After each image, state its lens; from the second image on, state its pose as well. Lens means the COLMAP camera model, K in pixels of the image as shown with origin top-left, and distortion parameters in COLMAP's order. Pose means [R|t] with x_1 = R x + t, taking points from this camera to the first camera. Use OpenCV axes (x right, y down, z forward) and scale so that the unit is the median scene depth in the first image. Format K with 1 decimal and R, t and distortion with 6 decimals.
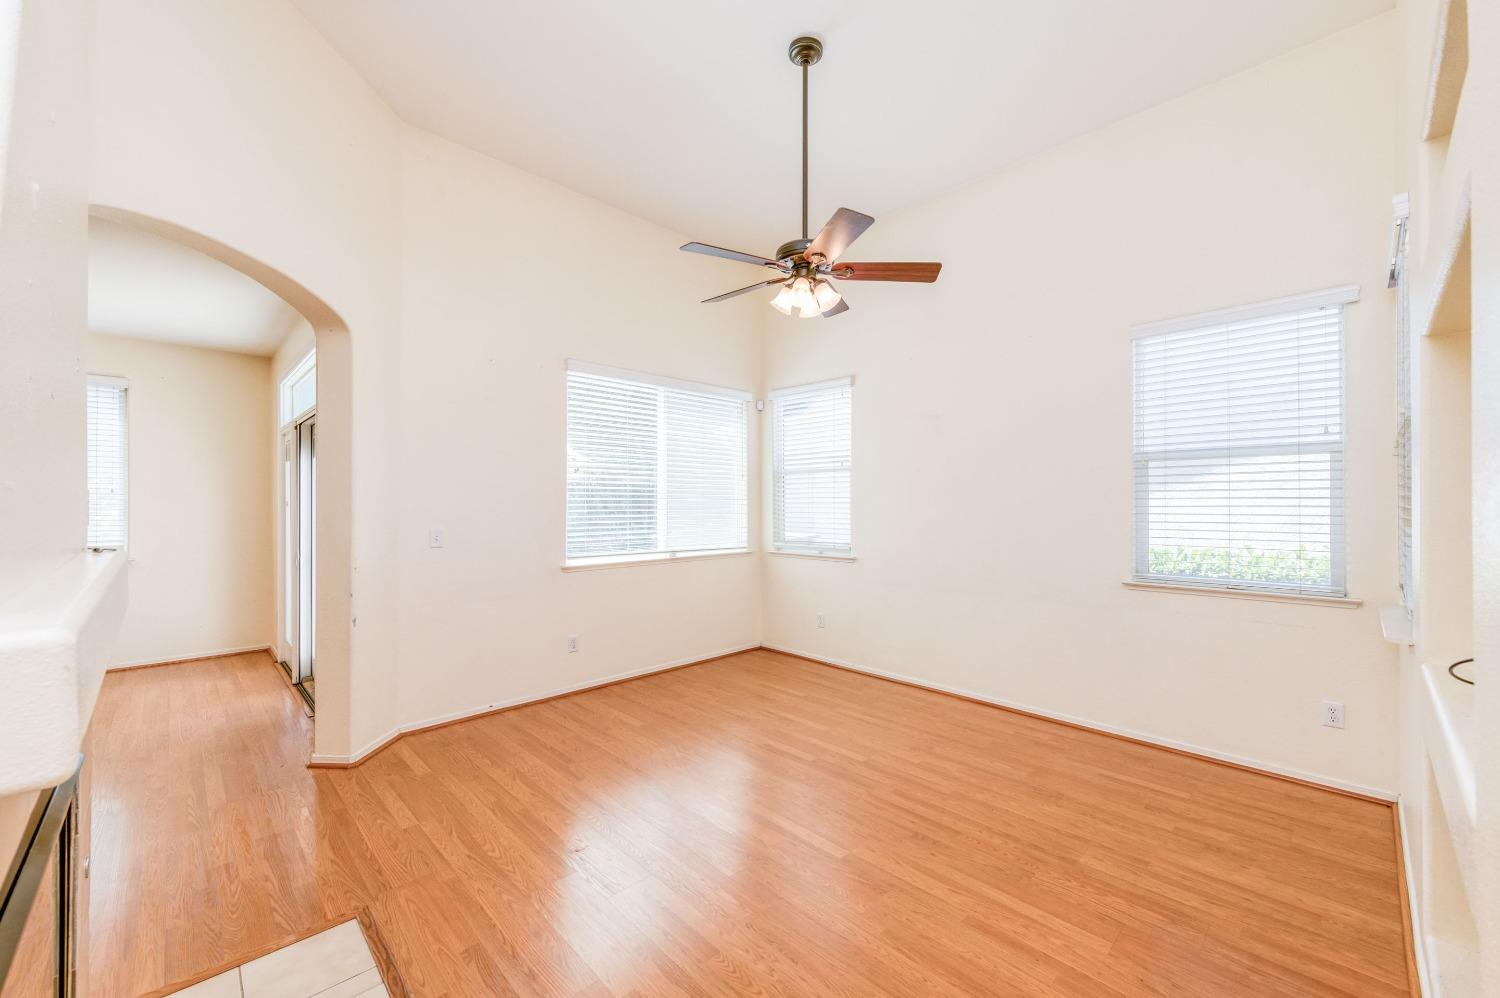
lens RADIAL K [[597.5, 0, 769.8], [0, 597.5, 489.9], [0, 0, 1]] dist [-0.003161, -0.000249]
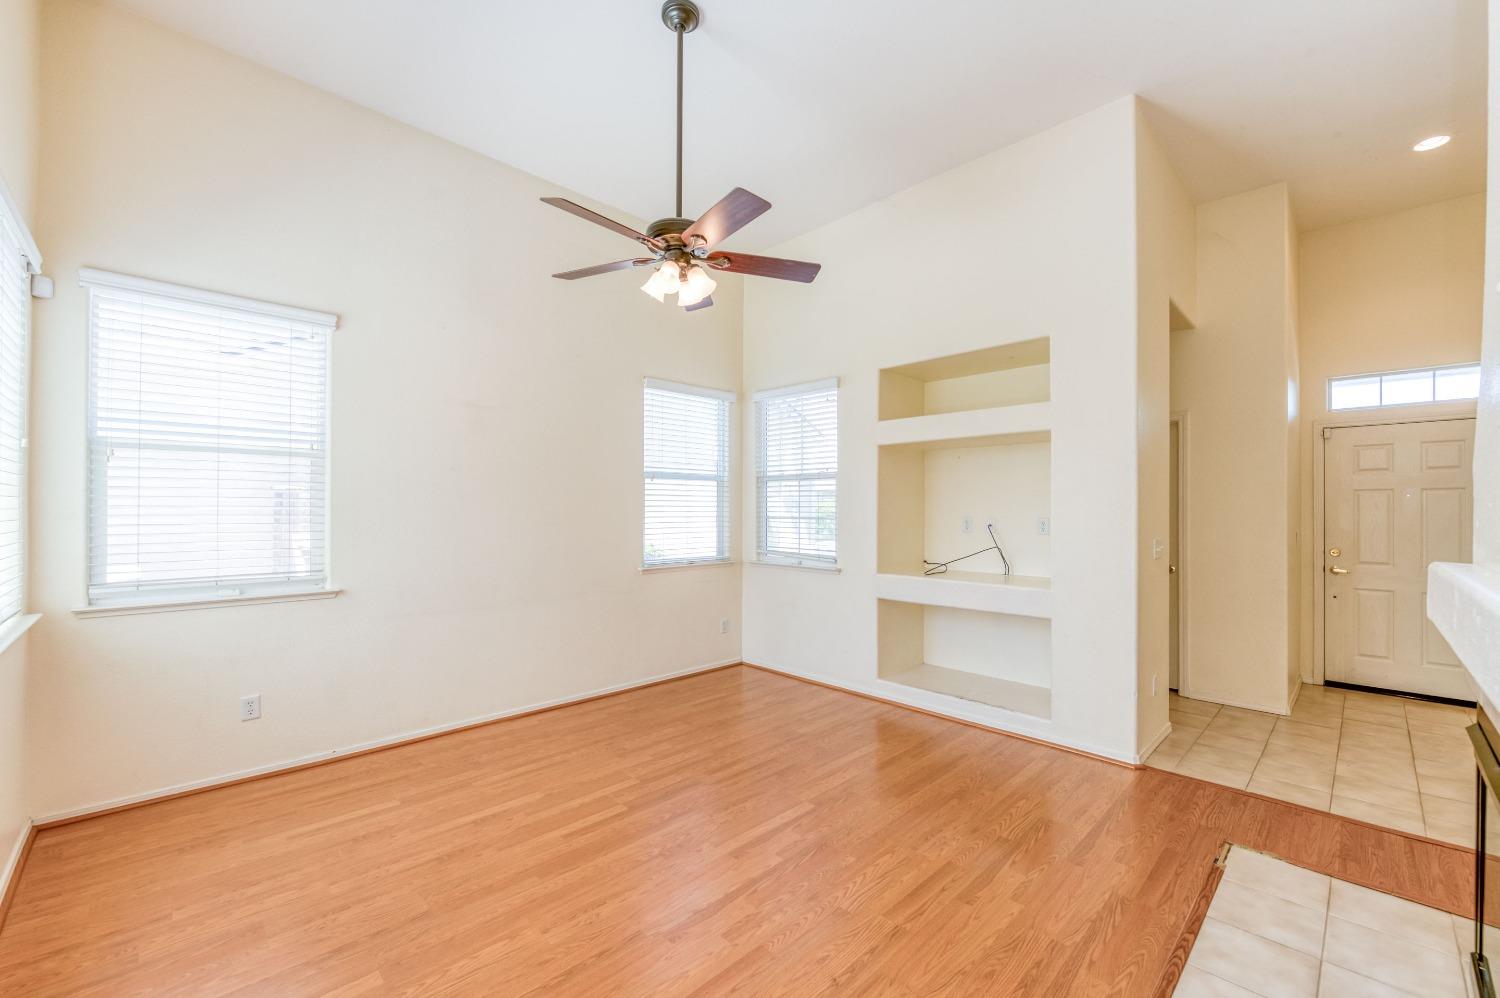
lens RADIAL K [[597.5, 0, 753.5], [0, 597.5, 496.9], [0, 0, 1]] dist [-0.003161, -0.000249]
pose [[0.009108, 0.020599, 0.999746, -0.682178], [-0.027414, 0.999417, -0.020343, 0.014561], [-0.999583, -0.027222, 0.009668, 0.700580]]
